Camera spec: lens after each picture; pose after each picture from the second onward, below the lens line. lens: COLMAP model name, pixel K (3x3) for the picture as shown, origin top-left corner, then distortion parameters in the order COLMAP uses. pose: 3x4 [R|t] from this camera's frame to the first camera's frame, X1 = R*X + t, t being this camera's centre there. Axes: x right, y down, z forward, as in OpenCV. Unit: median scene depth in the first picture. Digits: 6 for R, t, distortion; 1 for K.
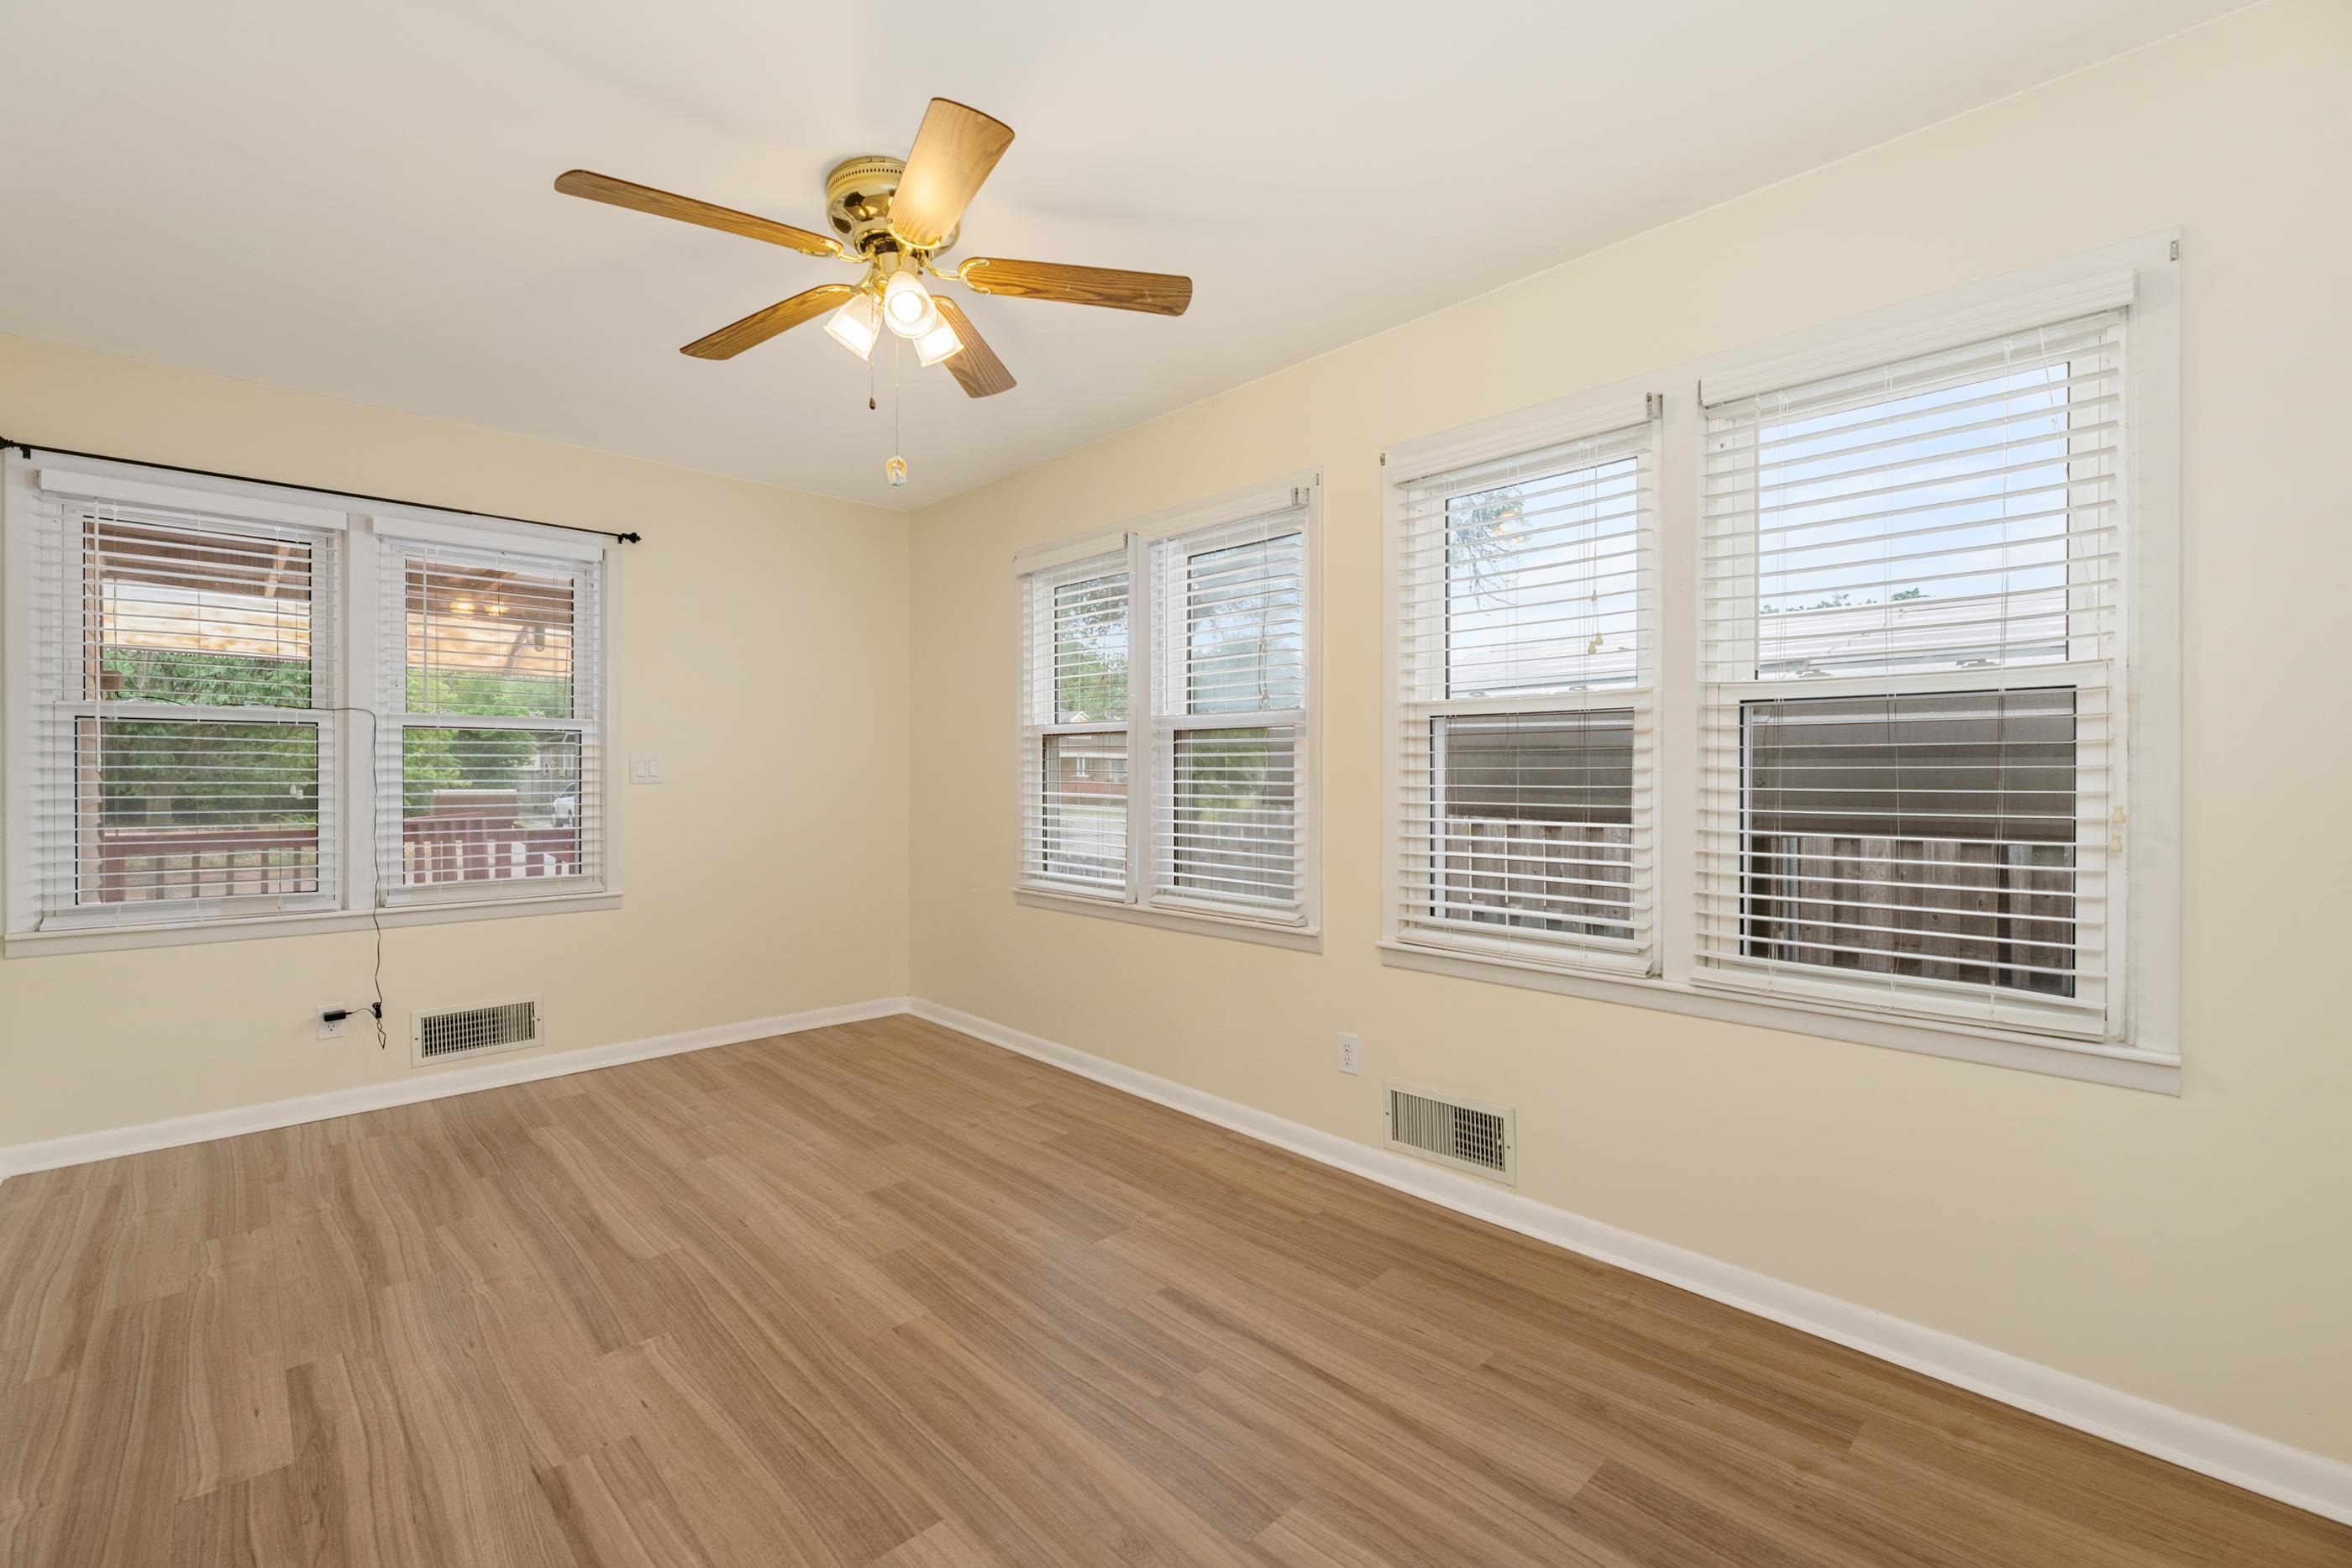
lens RADIAL K [[1004.1, 0, 1172.7], [0, 1004.1, 779.4], [0, 0, 1]] dist [-0.002793, -0.001299]
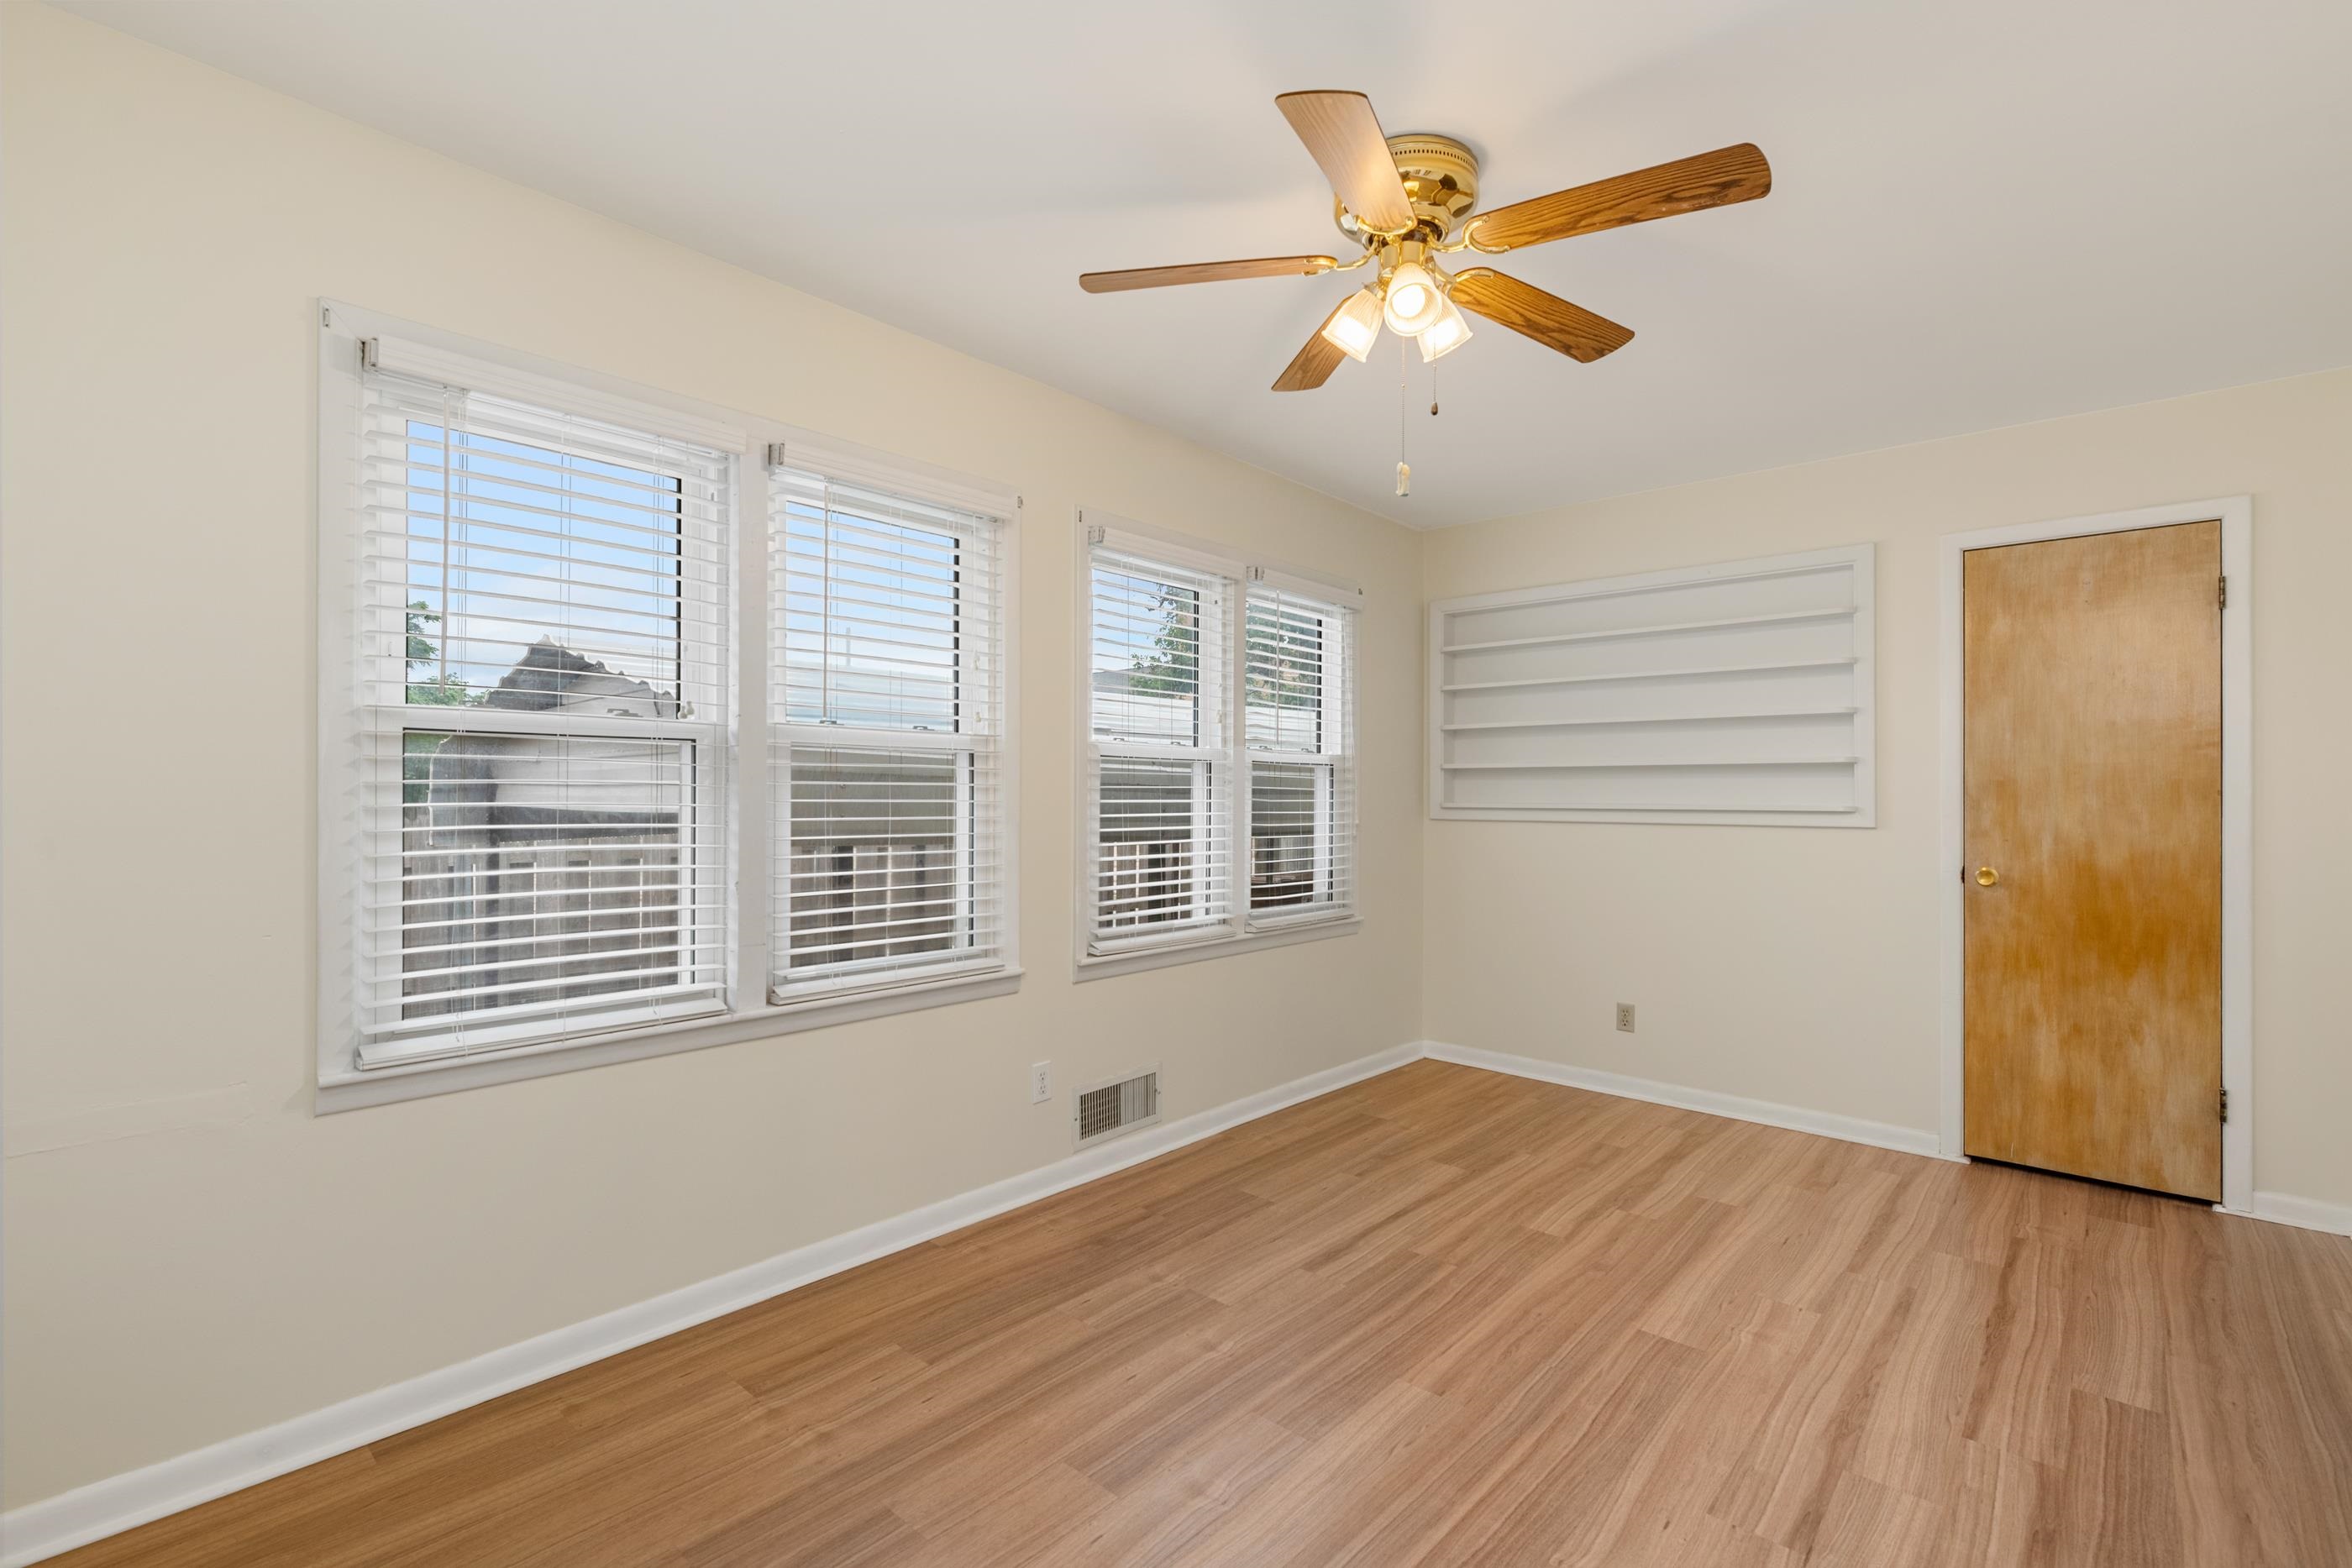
lens RADIAL K [[1053.9, 0, 1171.0], [0, 1053.9, 788.3], [0, 0, 1]] dist [-0.001224, -0.000847]
pose [[-0.077524, 0.006610, 0.996969, -1.218445], [0.004609, 0.999970, -0.006271, -0.023146], [-0.996980, 0.004109, -0.077552, 1.285735]]
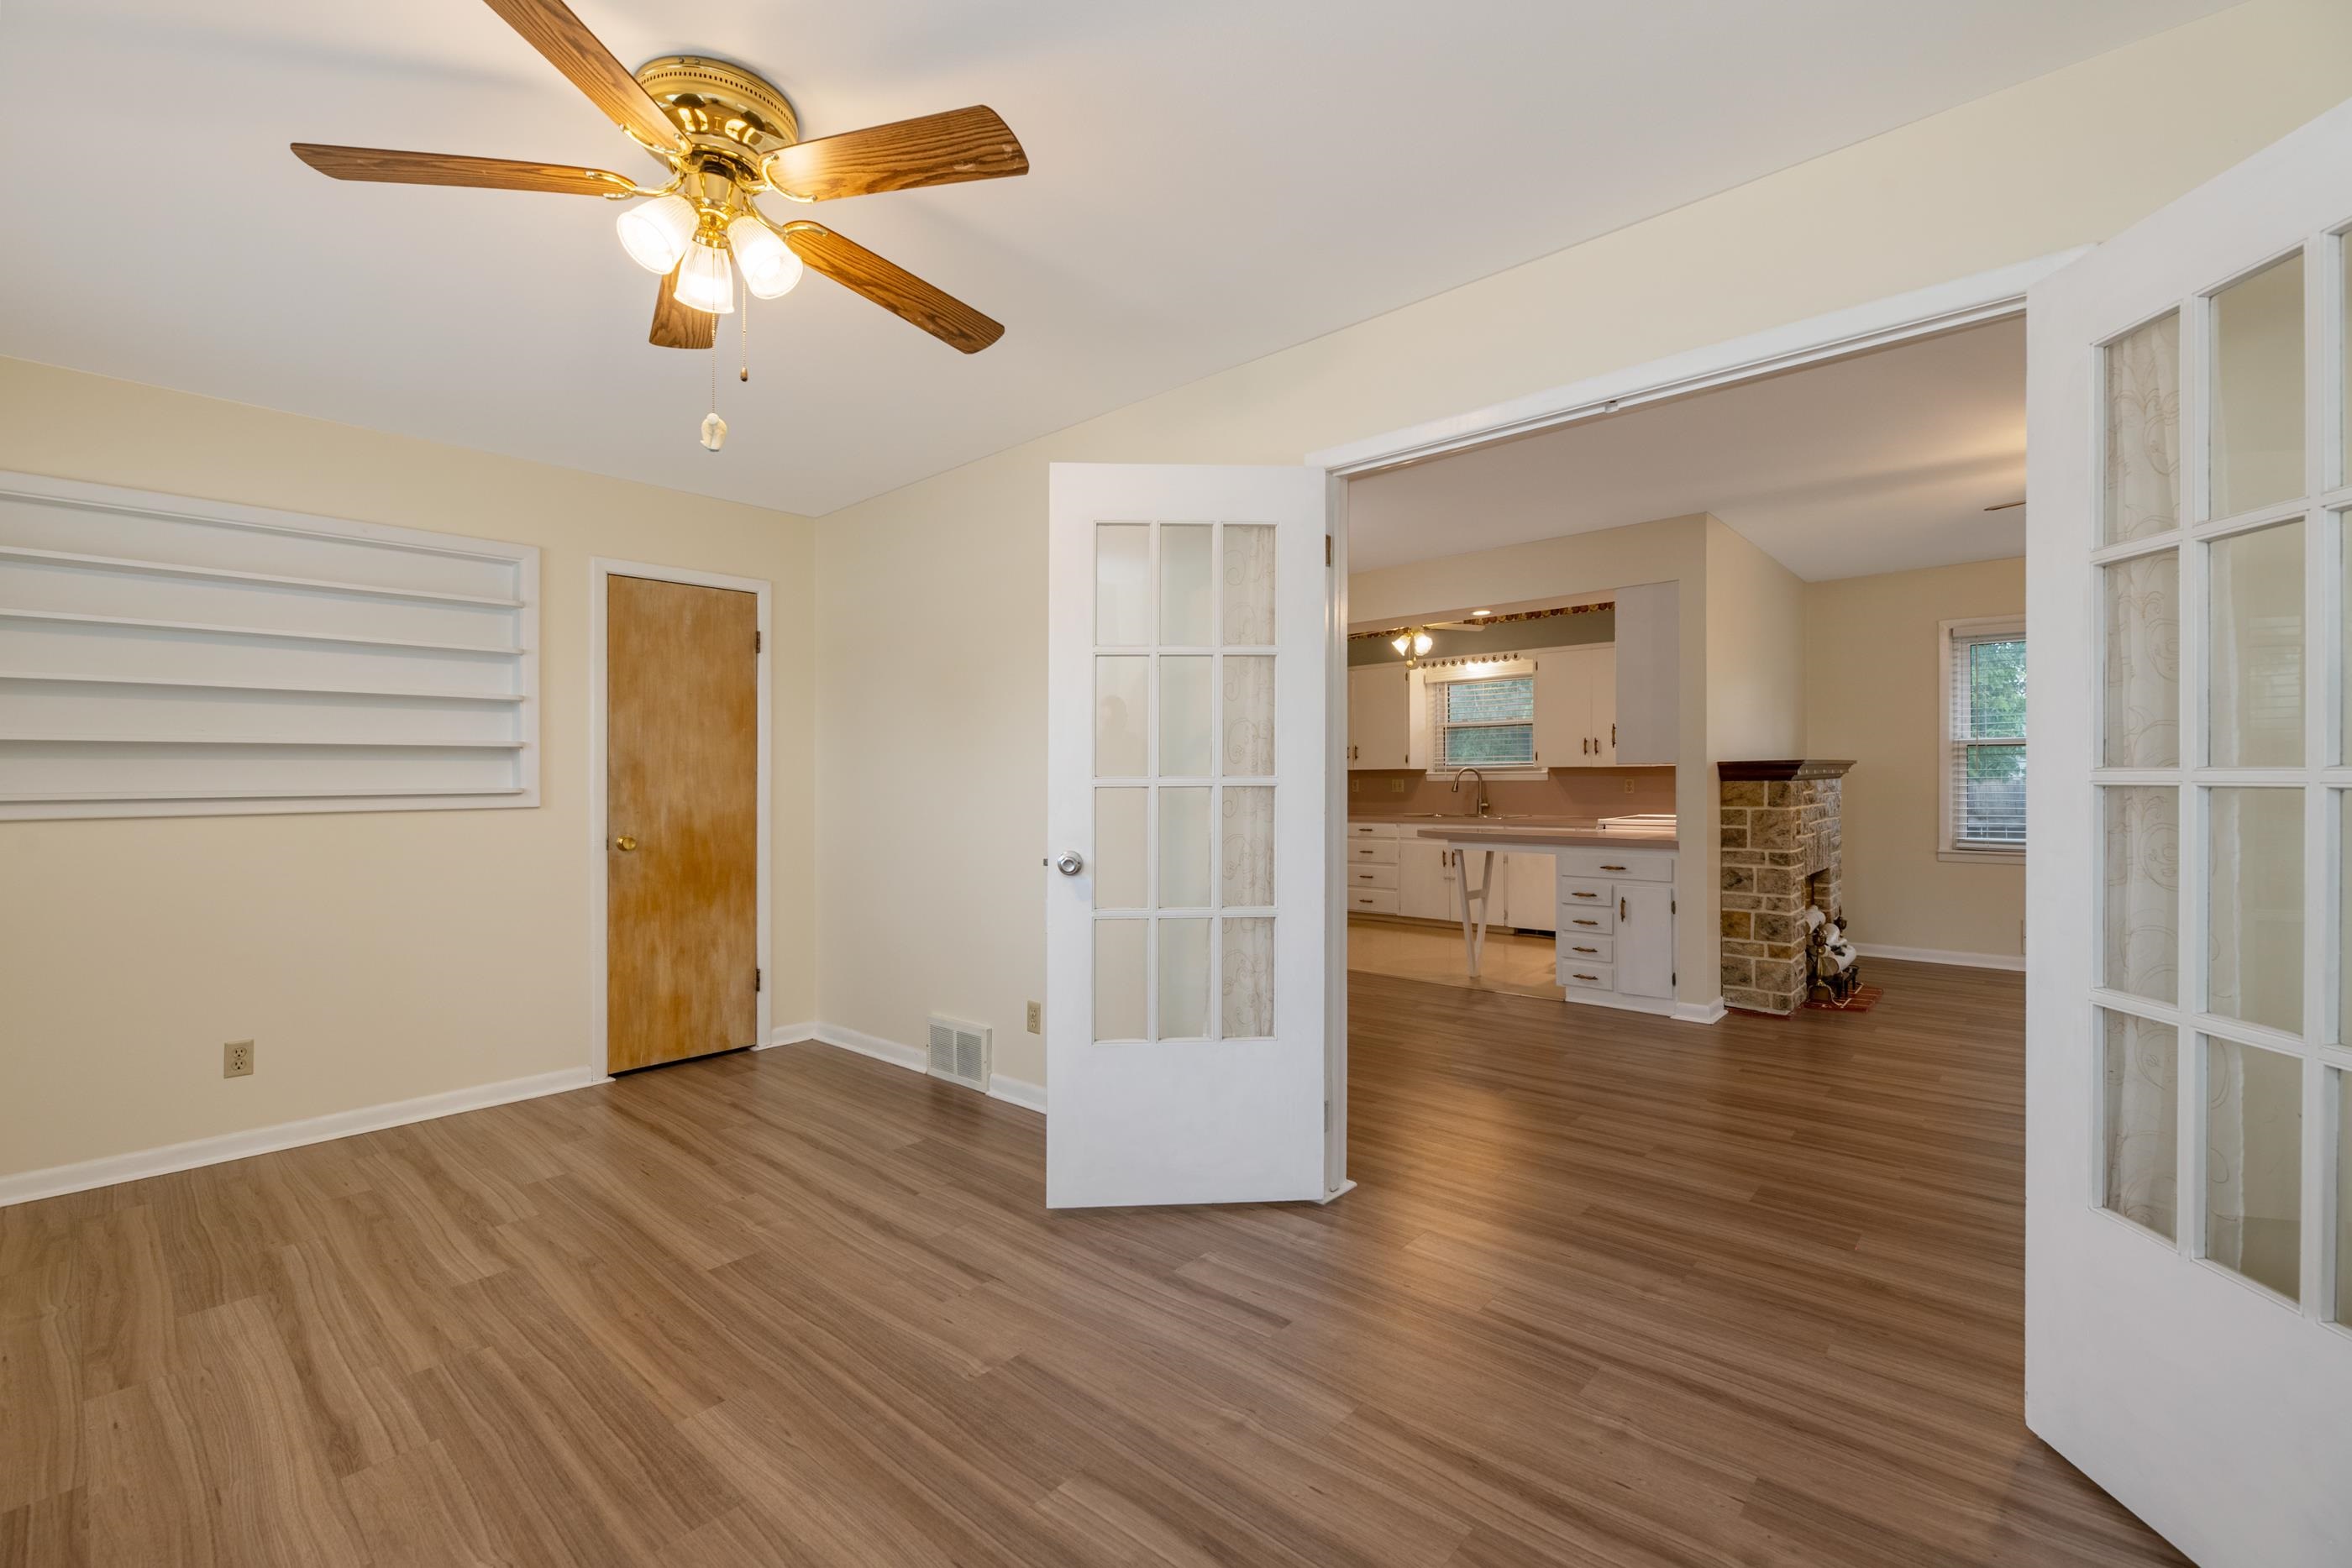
lens RADIAL K [[1004.1, 0, 1172.7], [0, 1004.1, 779.4], [0, 0, 1]] dist [-0.002793, -0.001299]
pose [[-0.996745, 0.009936, -0.080002, -0.599079], [0.009042, 0.999893, 0.011528, -0.024259], [0.080108, 0.010767, -0.996728, 1.872118]]
